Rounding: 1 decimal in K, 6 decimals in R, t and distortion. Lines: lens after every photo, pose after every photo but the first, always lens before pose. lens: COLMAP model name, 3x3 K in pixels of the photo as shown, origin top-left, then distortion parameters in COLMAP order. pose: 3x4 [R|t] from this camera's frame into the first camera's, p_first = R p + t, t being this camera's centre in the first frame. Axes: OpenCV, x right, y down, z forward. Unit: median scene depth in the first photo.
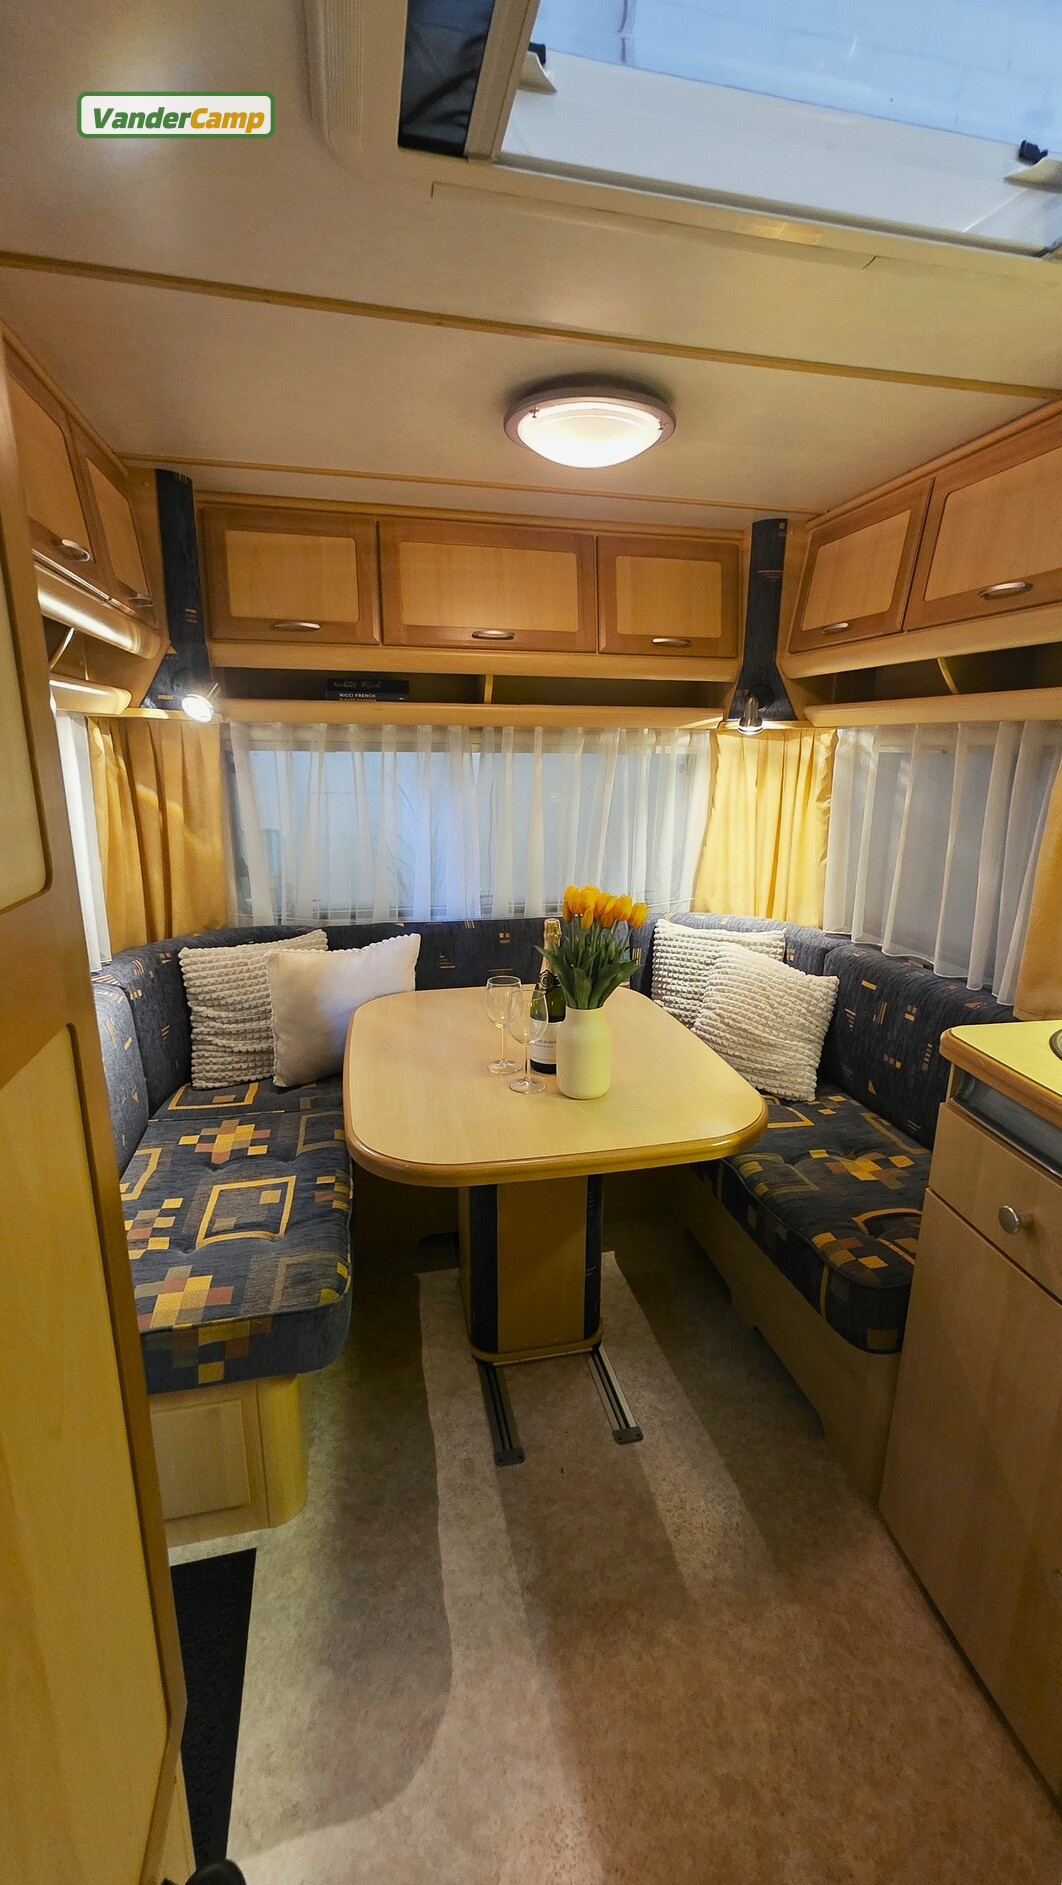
lens RADIAL K [[803.2, 0, 533.4], [0, 803.2, 945.2], [0, 0, 1]] dist [0.004179, 0.000799]
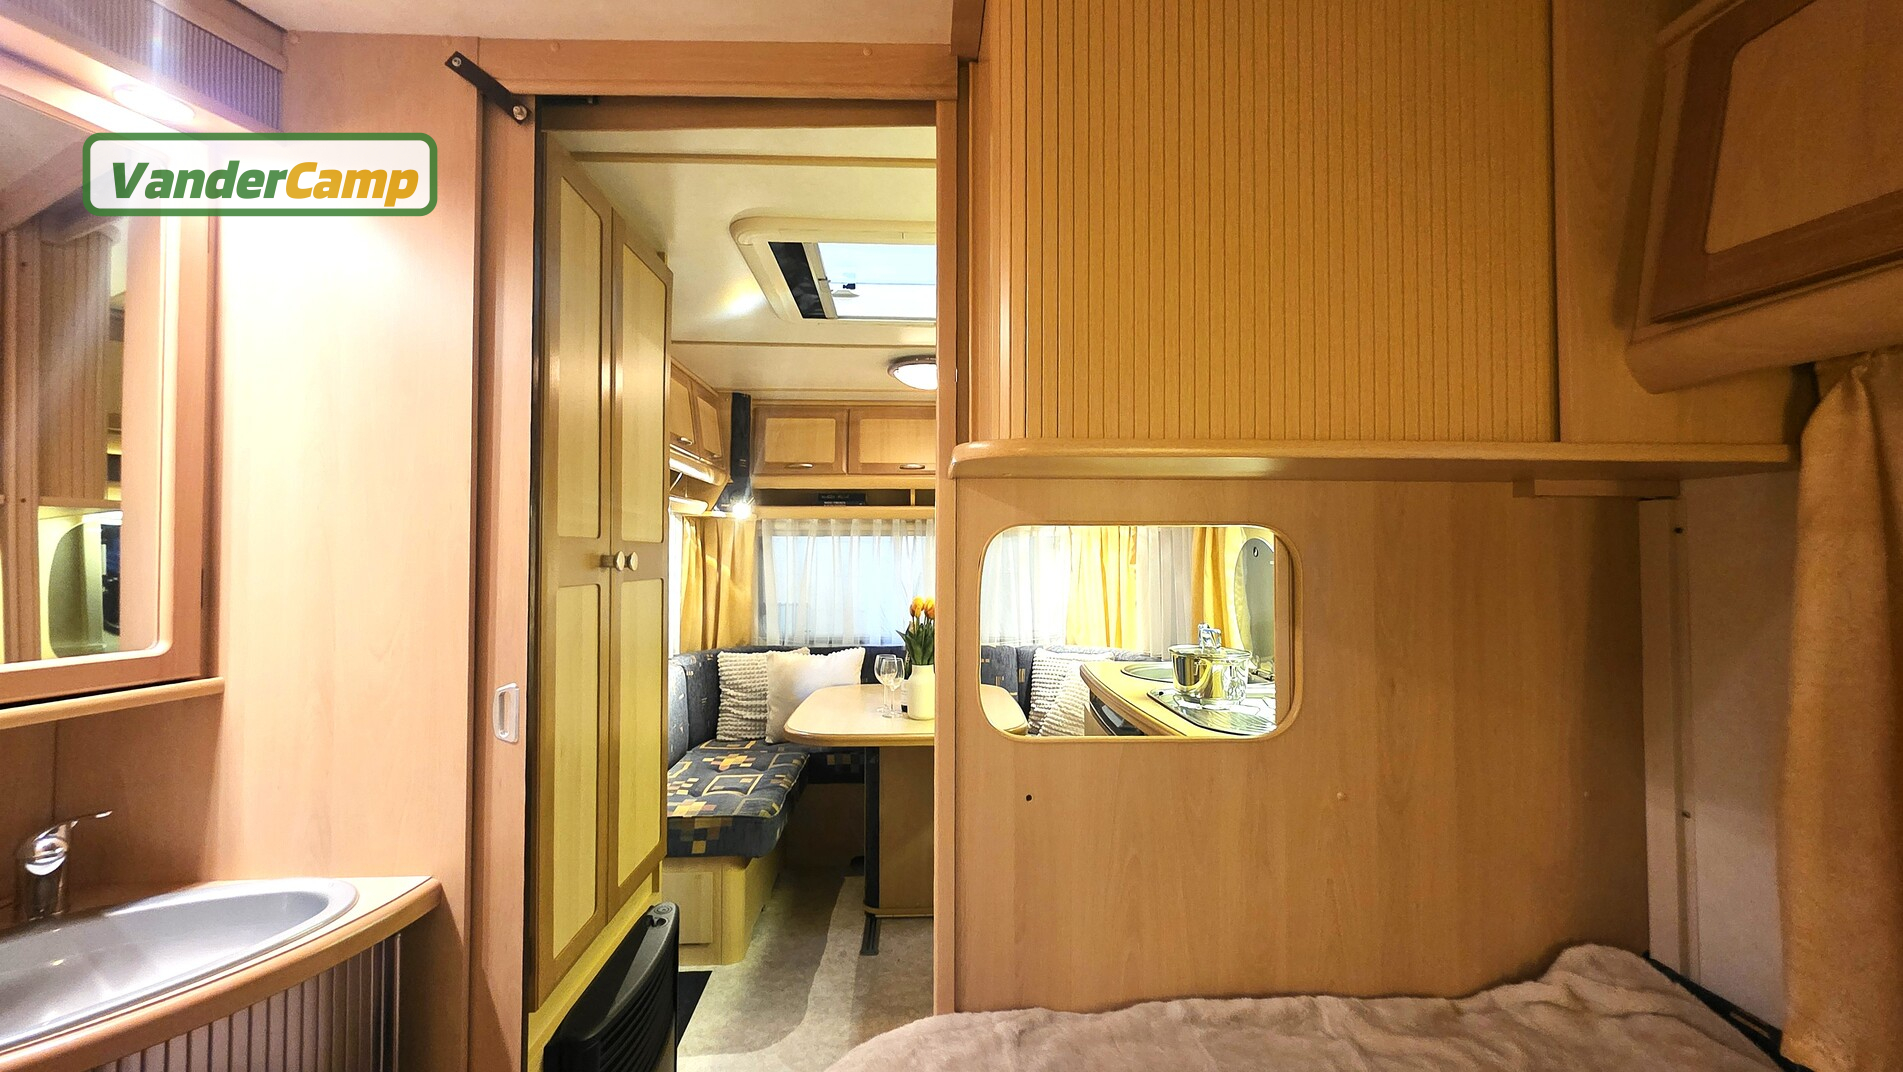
lens RADIAL K [[755.7, 0, 938.9], [0, 755.7, 526.8], [0, 0, 1]] dist [0.002717, 0.000306]
pose [[0.985099, -0.014163, -0.171404, 0.308253], [-0.033198, 0.962204, -0.270300, 0.182608], [0.168753, 0.271962, 0.947396, -0.518018]]
